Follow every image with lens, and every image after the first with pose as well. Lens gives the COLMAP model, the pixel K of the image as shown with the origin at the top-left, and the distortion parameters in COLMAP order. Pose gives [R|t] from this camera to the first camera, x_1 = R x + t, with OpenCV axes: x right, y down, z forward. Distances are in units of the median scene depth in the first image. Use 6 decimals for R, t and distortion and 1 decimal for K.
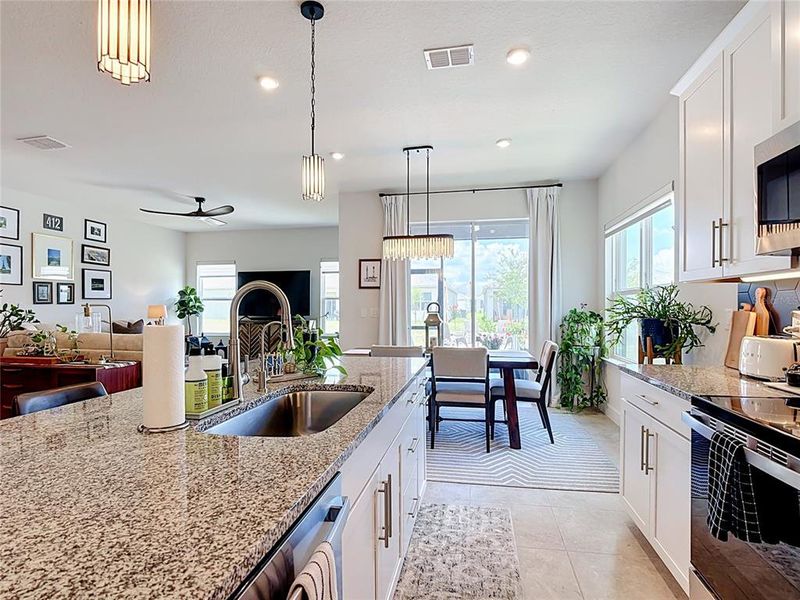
lens RADIAL K [[432.3, 0, 399.0], [0, 432.3, 308.5], [0, 0, 1]] dist [-0.013636, -0.002341]
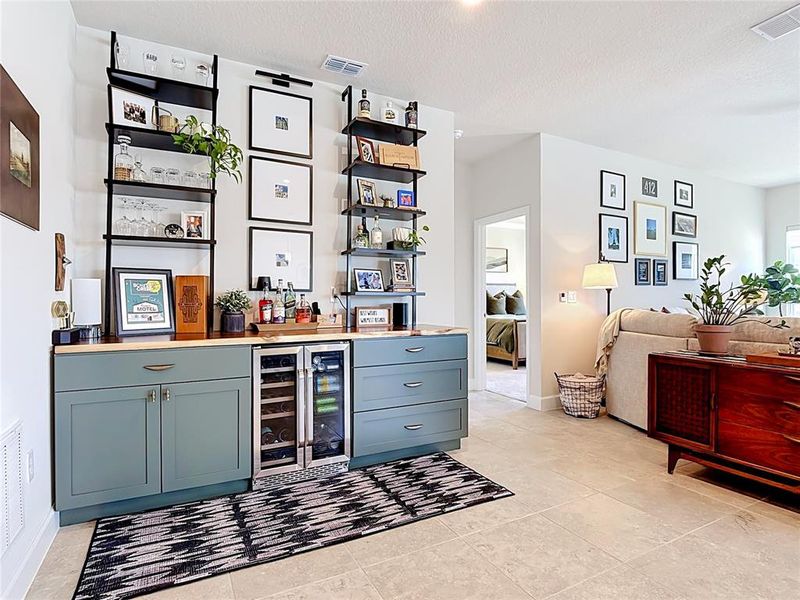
lens RADIAL K [[429.9, 0, 399.1], [0, 429.9, 297.8], [0, 0, 1]] dist [-0.000223, -0.016332]
pose [[0.616161, -0.003026, -0.787614, -0.522444], [-0.002897, 0.999977, -0.006109, 0.023919], [0.787615, 0.006046, 0.616139, 0.118207]]
